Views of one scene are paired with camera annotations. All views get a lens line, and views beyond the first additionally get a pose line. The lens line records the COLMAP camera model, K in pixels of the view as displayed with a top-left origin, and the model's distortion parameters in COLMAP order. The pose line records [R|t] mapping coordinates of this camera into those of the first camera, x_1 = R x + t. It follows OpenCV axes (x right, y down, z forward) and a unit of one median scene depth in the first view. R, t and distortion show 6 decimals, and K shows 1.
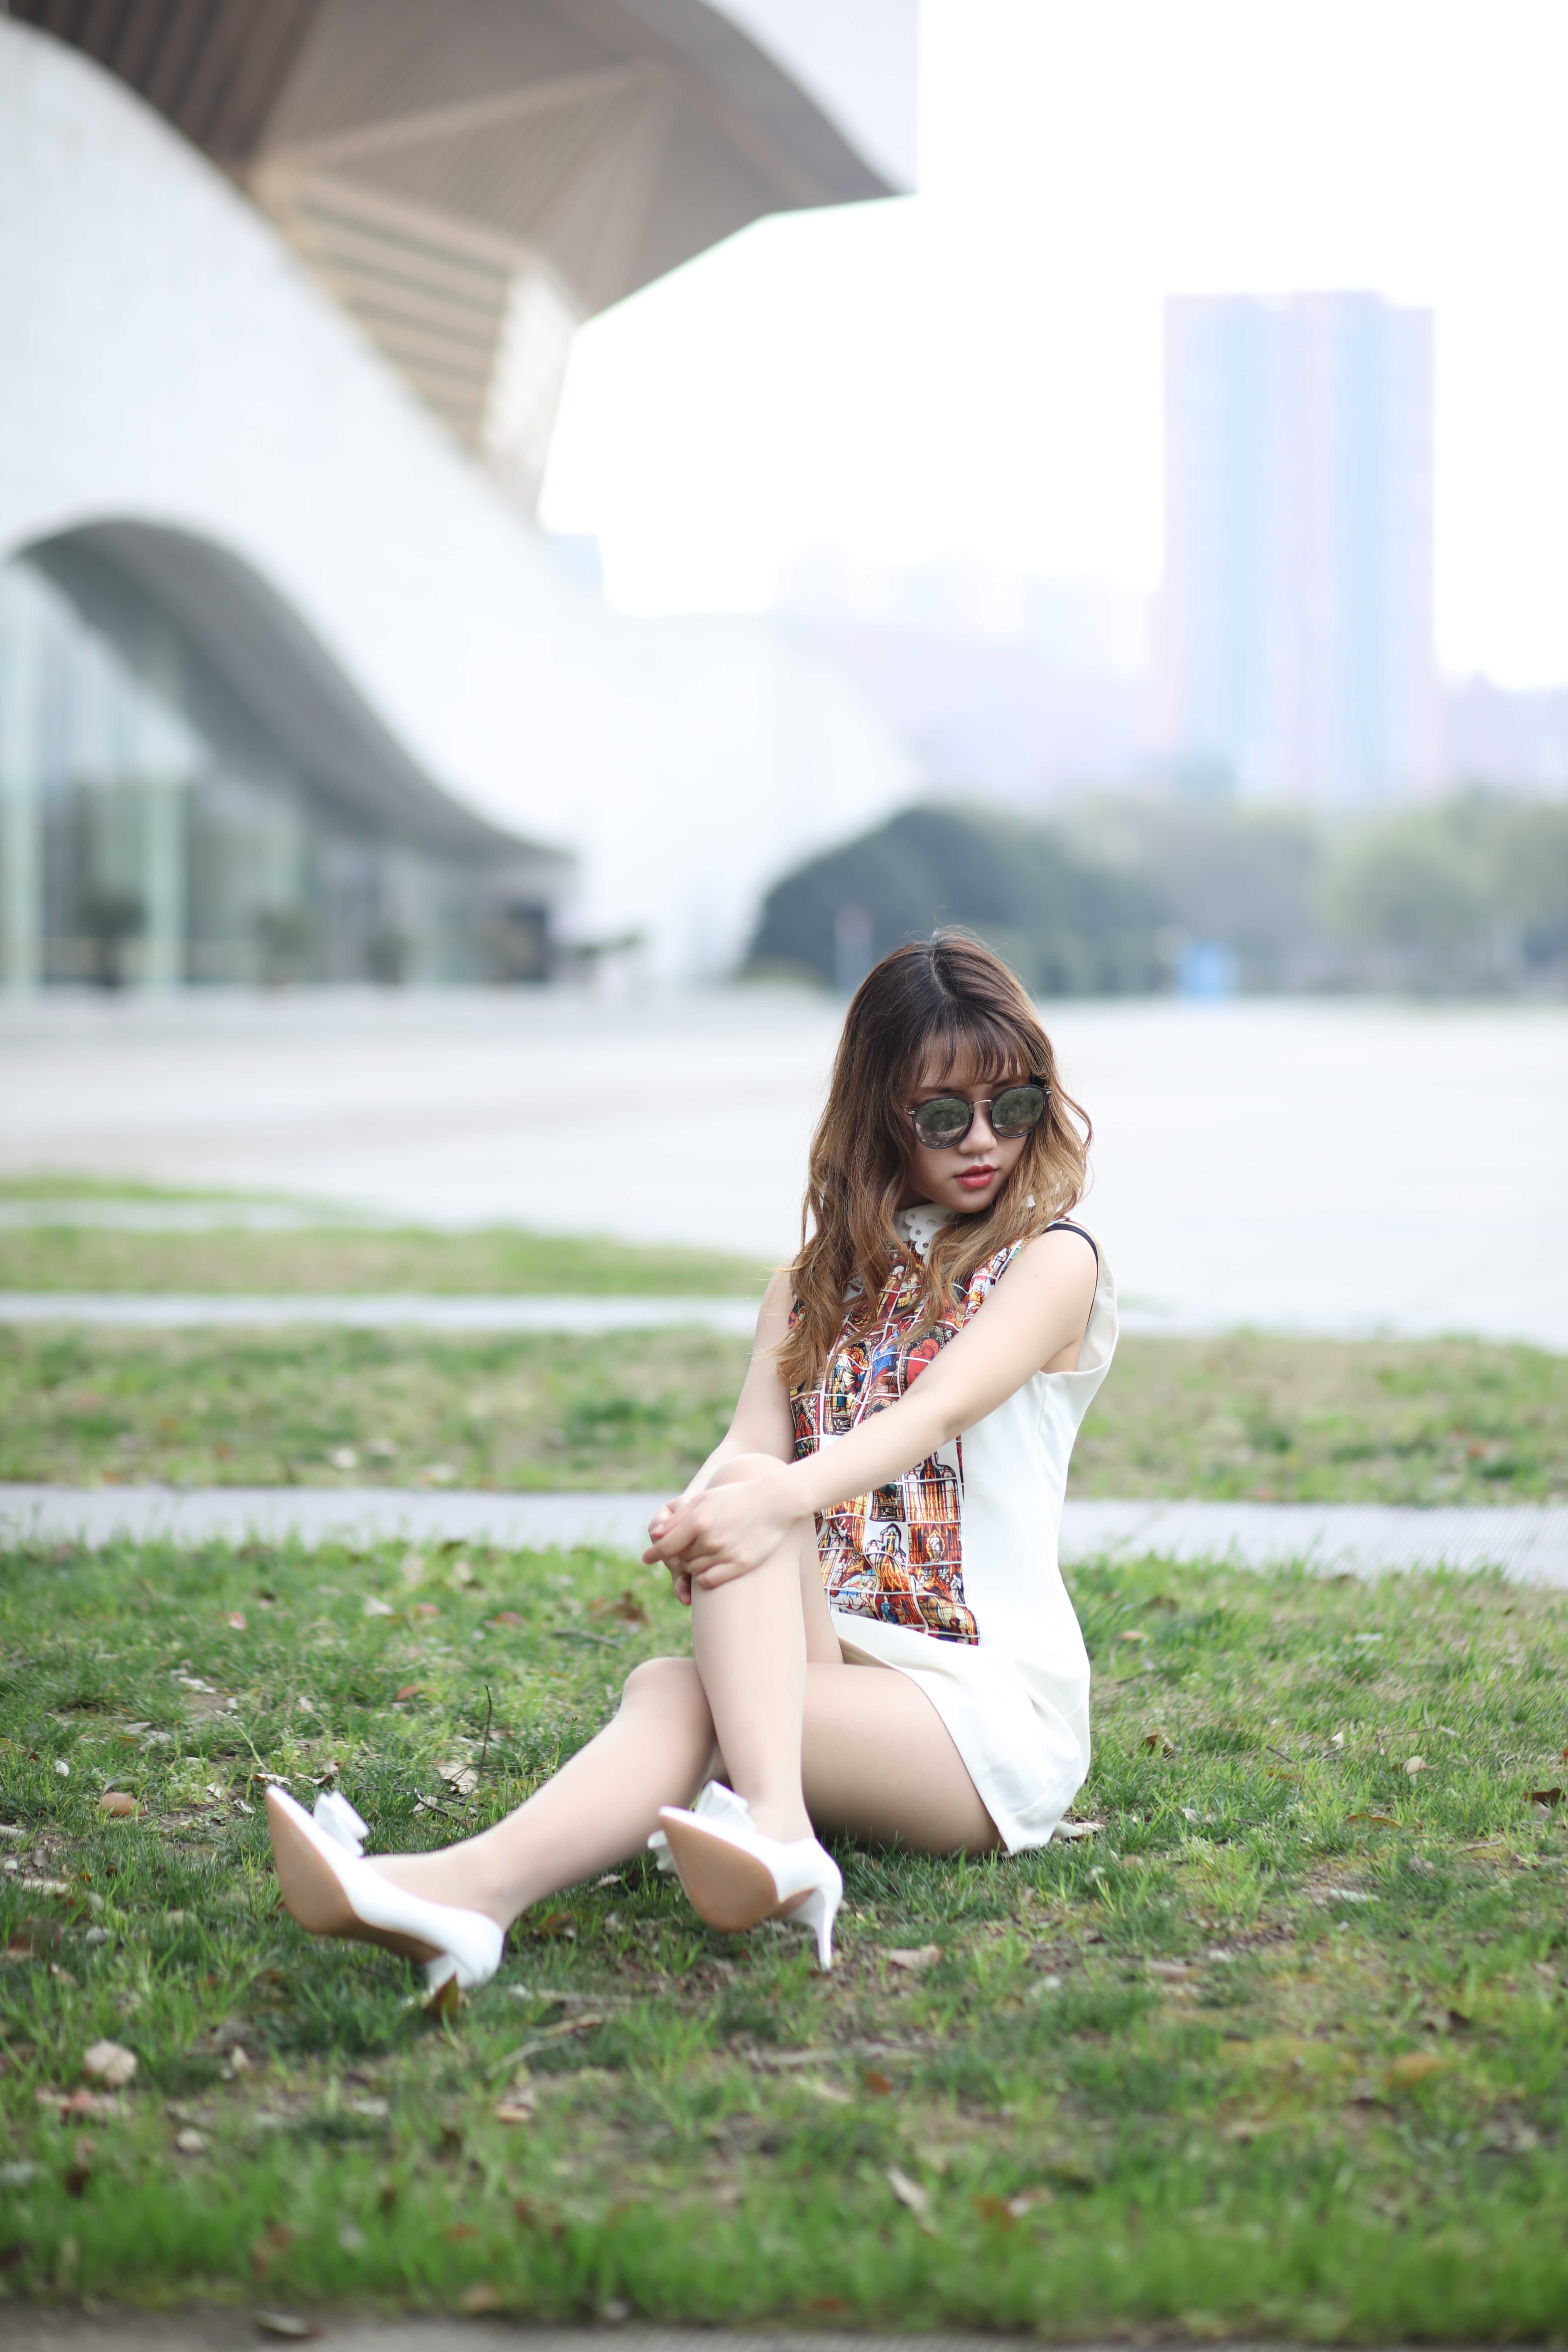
lens RADIAL K [[5747.2, 0, 784.0], [0, 5747.2, 1176.0], [0, 0, 1]] dist [-0.020575, -1.640737]
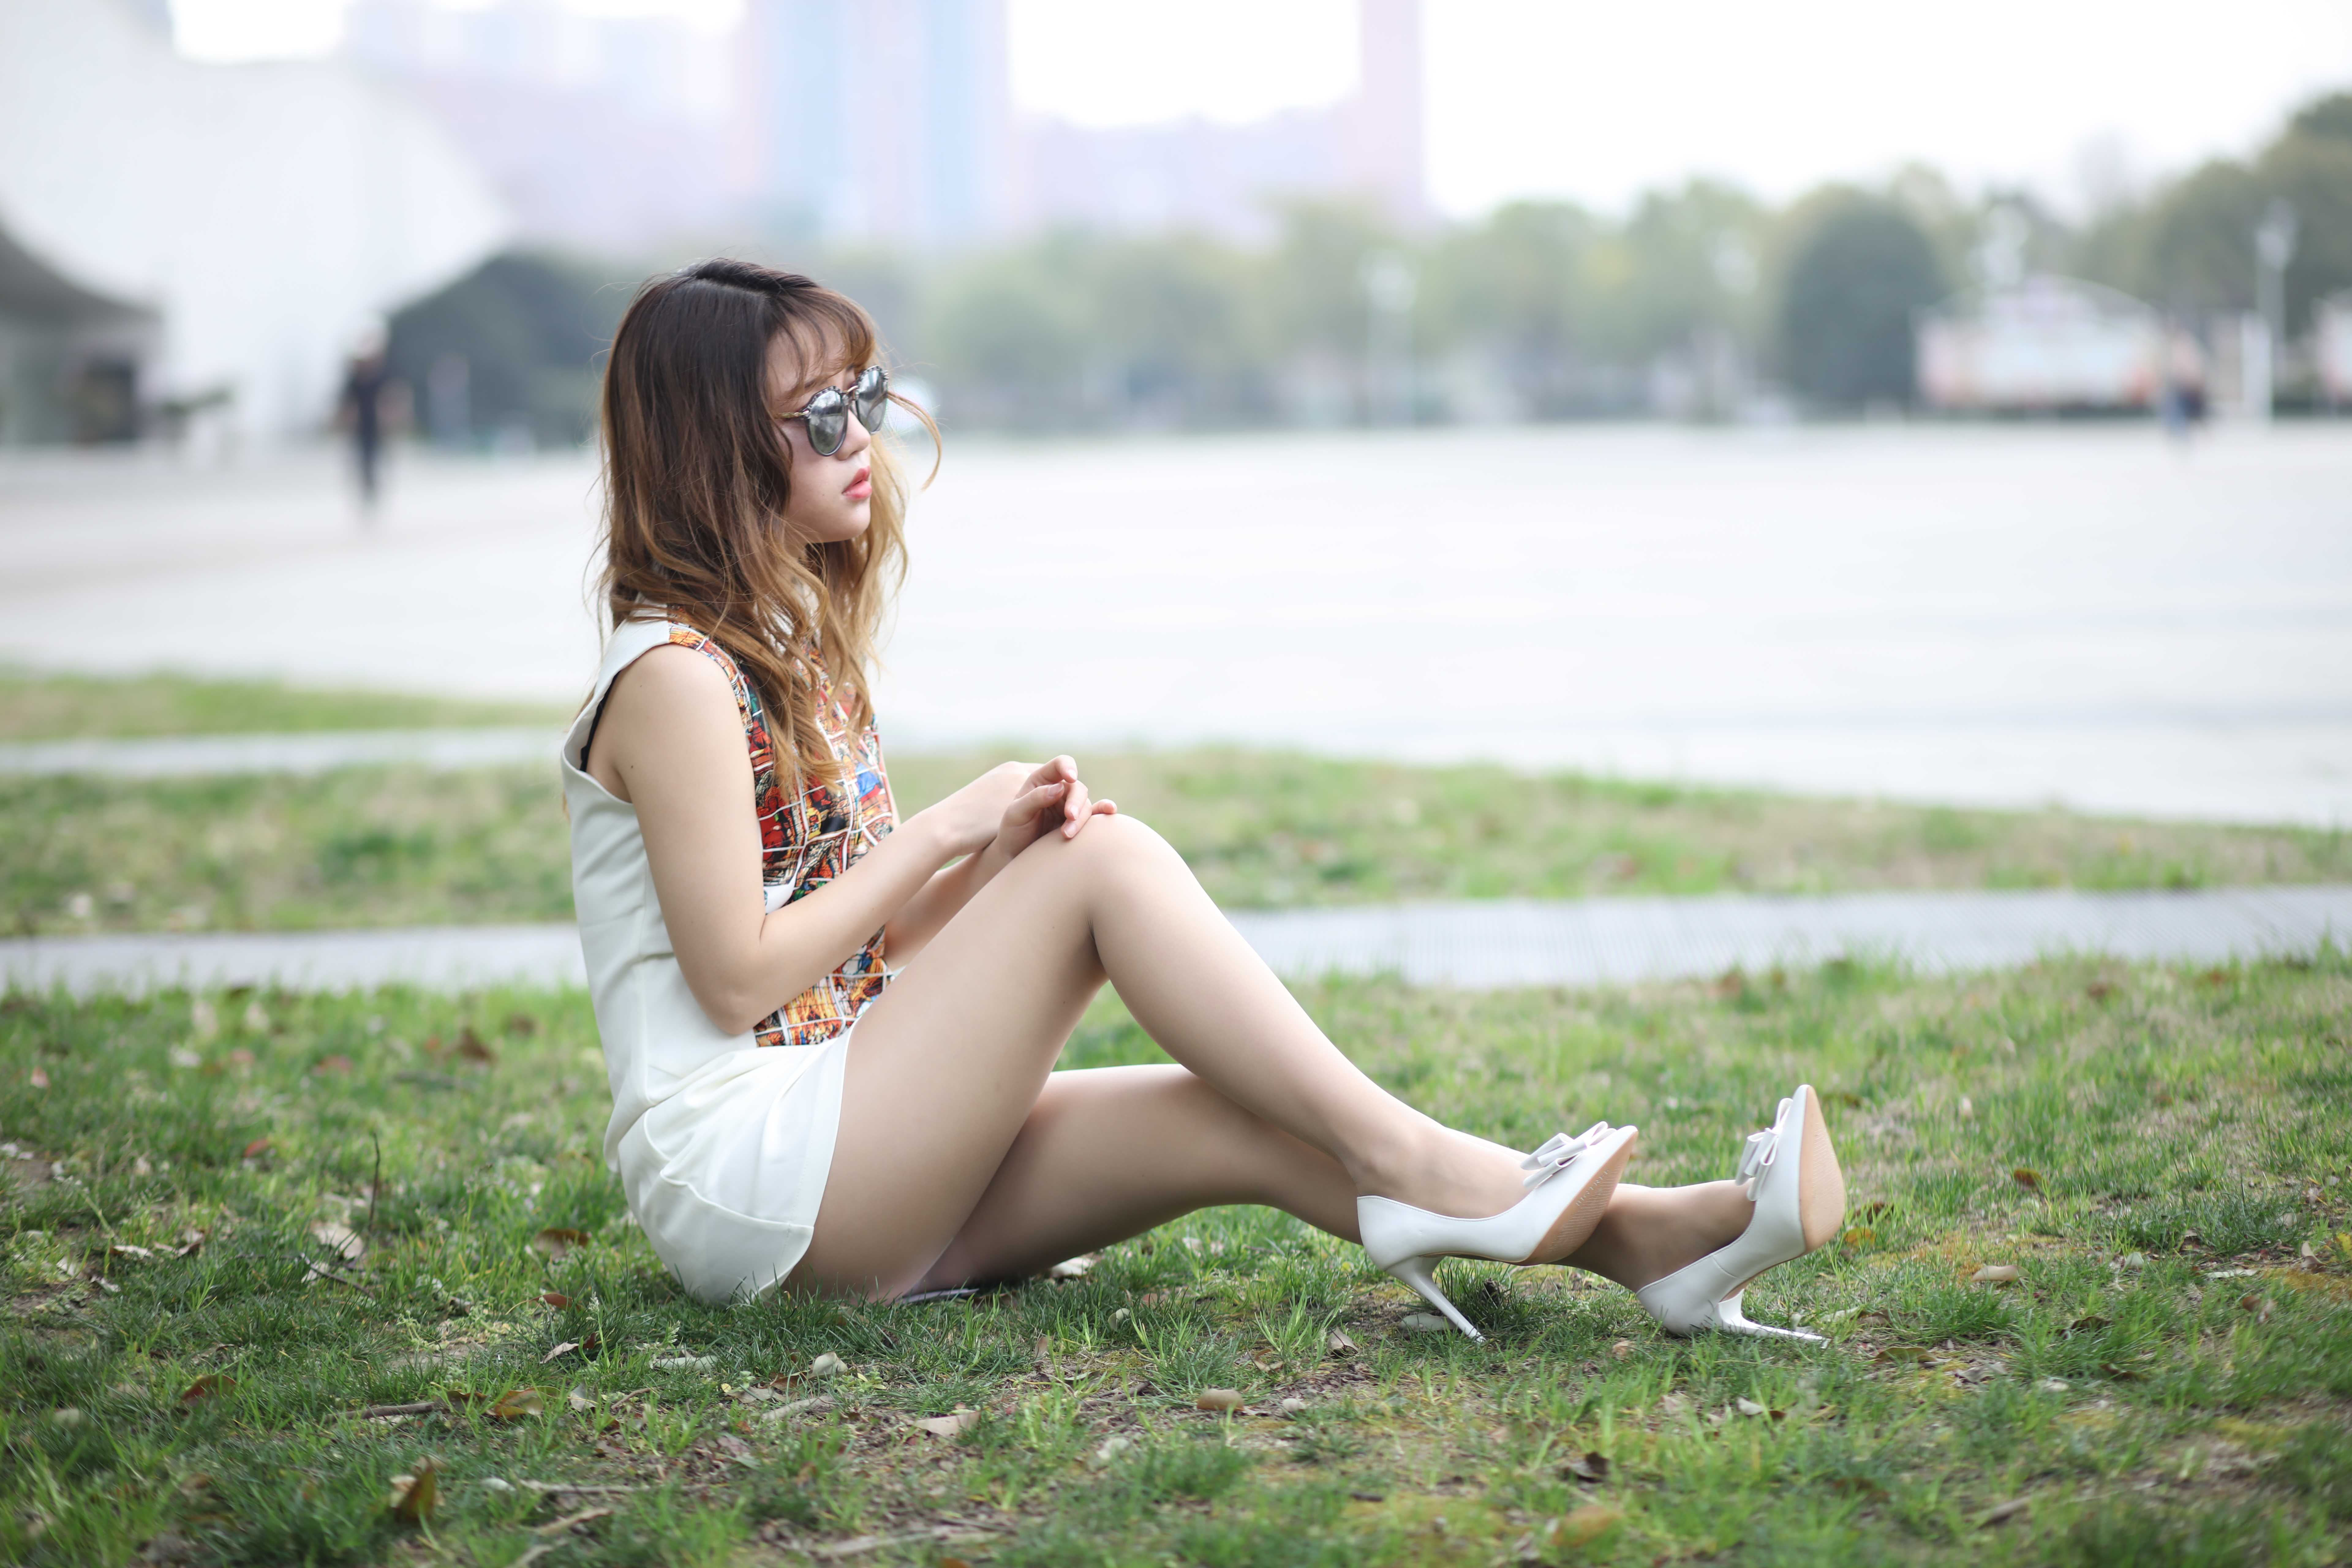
lens RADIAL K [[5753.5, 0, 1121.4], [0, 5753.5, 783.6], [0, 0, 1]] dist [-0.003237, -1.362493]
pose [[0.990975, -0.034513, 0.129528, -0.053327], [0.030977, 0.999093, 0.029220, 0.014319], [-0.130419, -0.024944, 0.991145, 0.127887]]
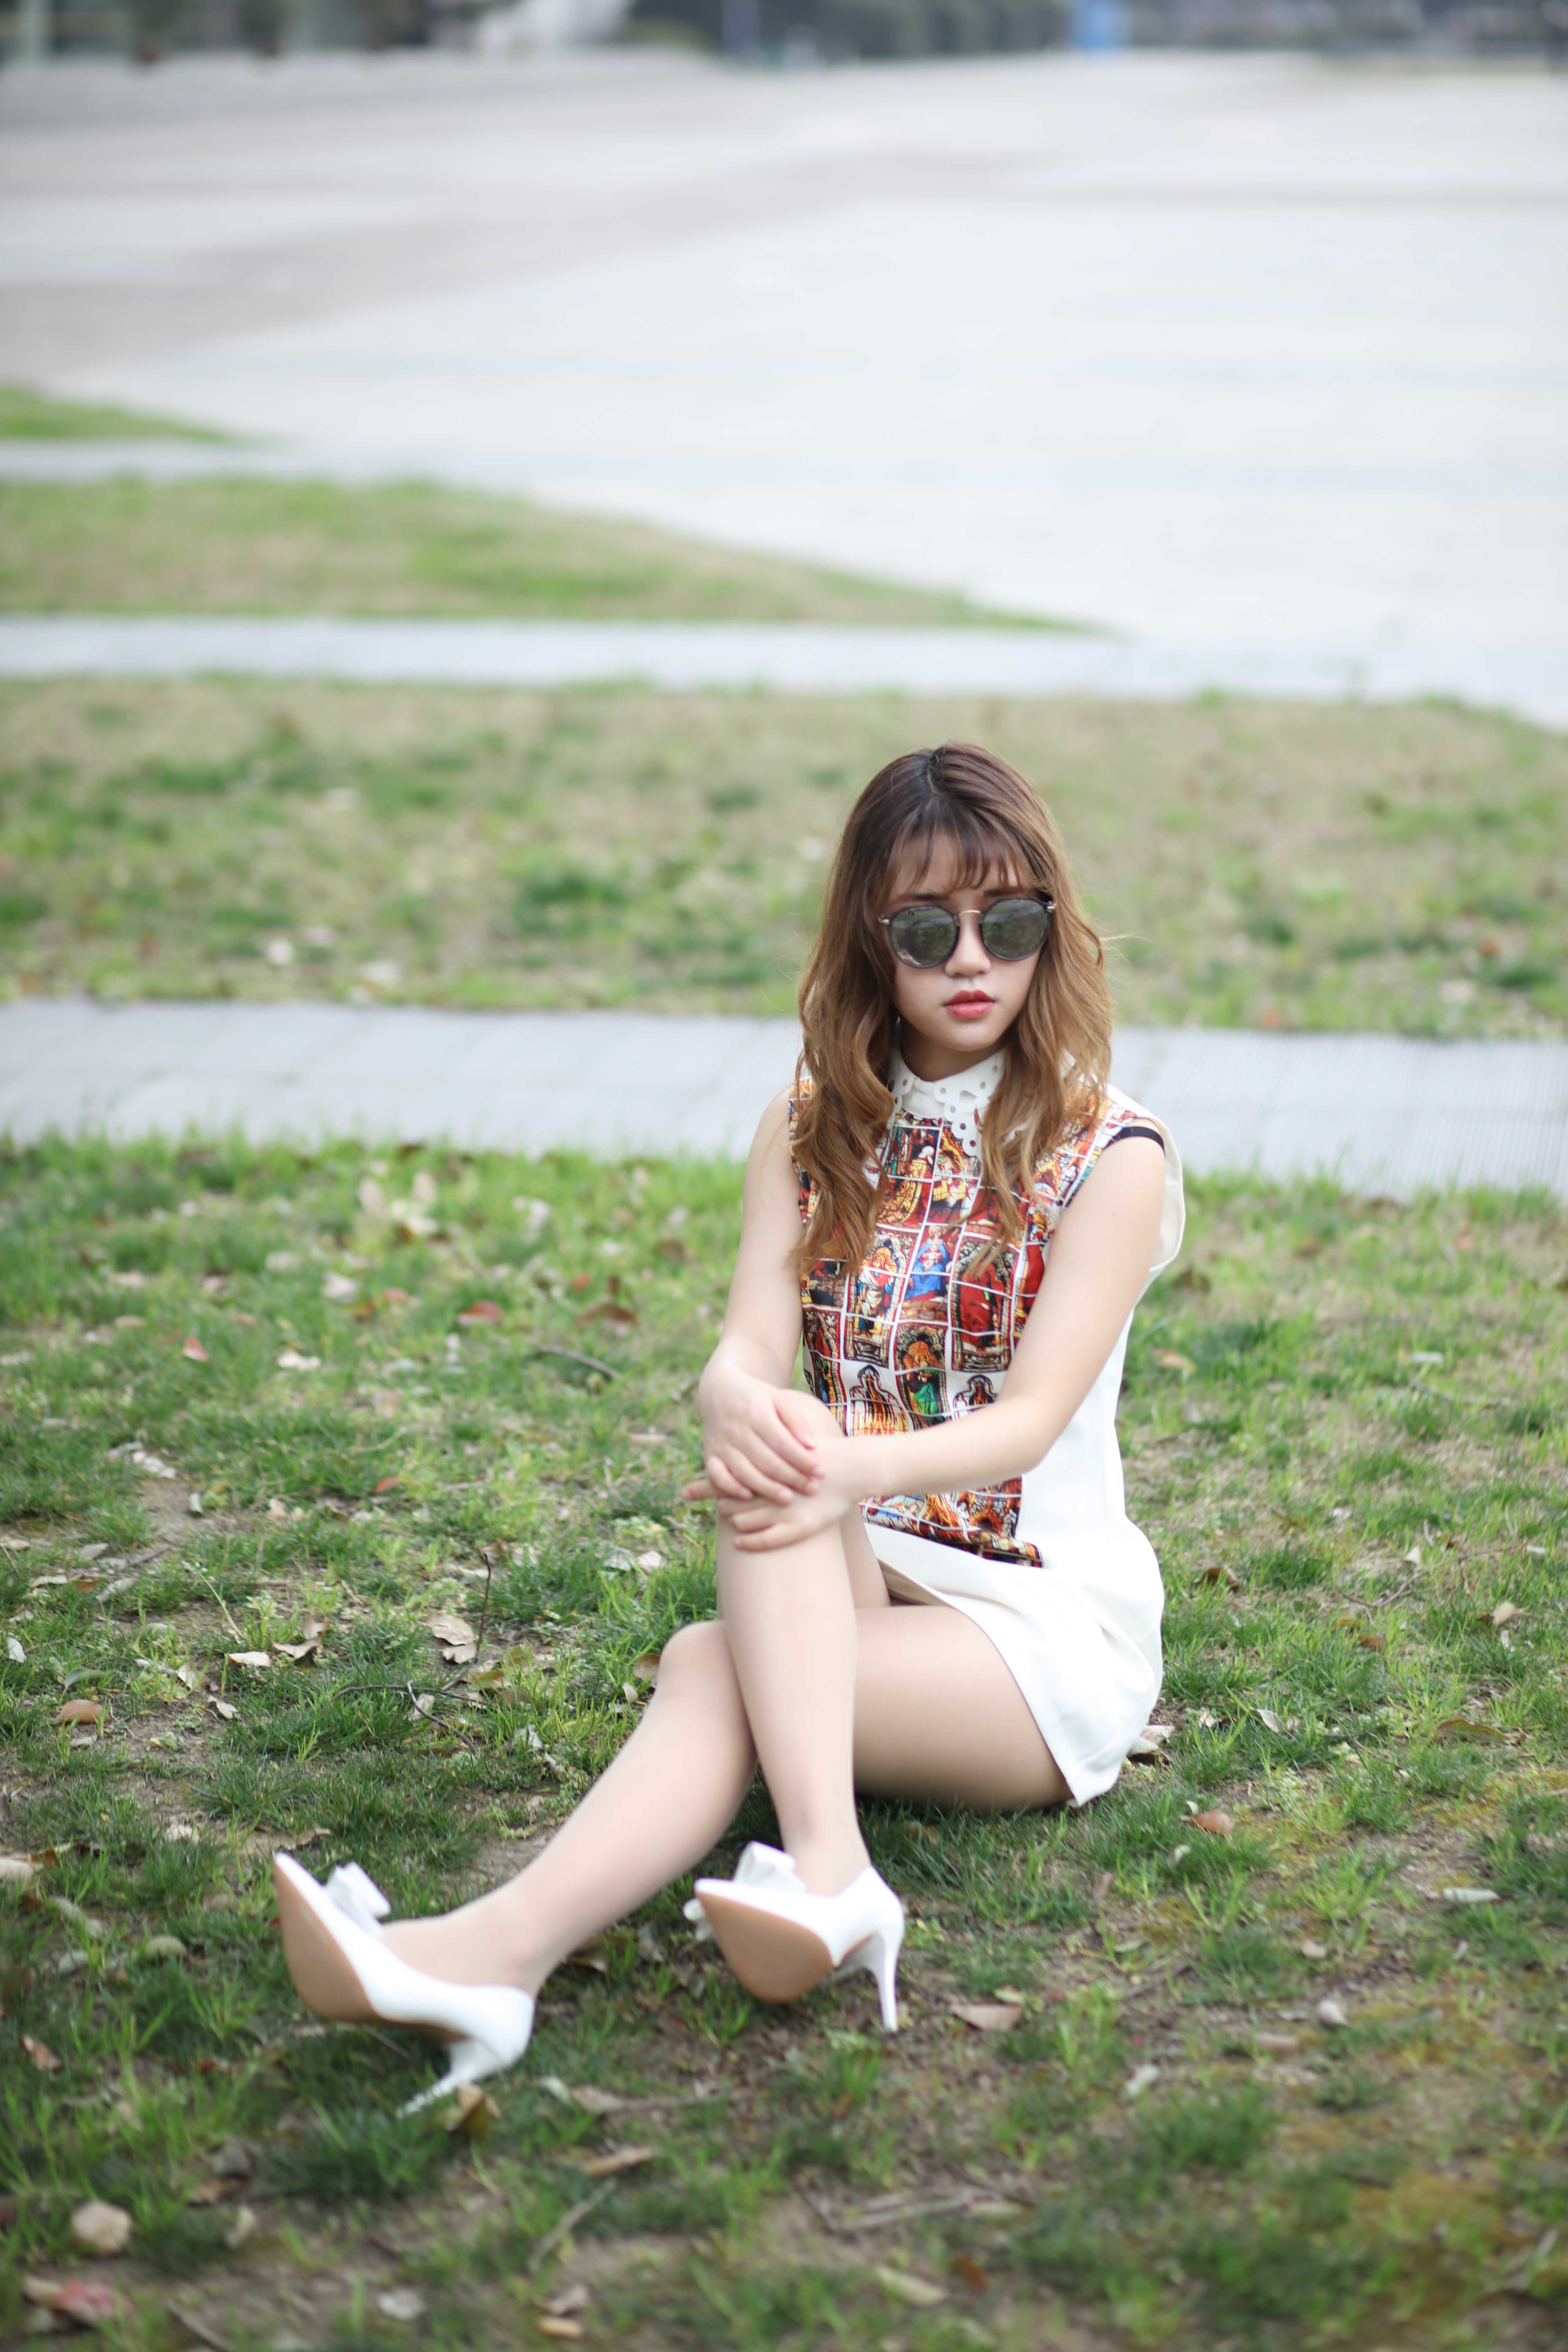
lens RADIAL K [[5747.2, 0, 784.0], [0, 5747.2, 1176.0], [0, 0, 1]] dist [-0.020575, -1.640737]
pose [[0.999774, -0.006506, 0.020244, -0.023913], [0.002977, 0.985491, 0.169700, -0.129340], [-0.021054, -0.169602, 0.985288, 0.126596]]
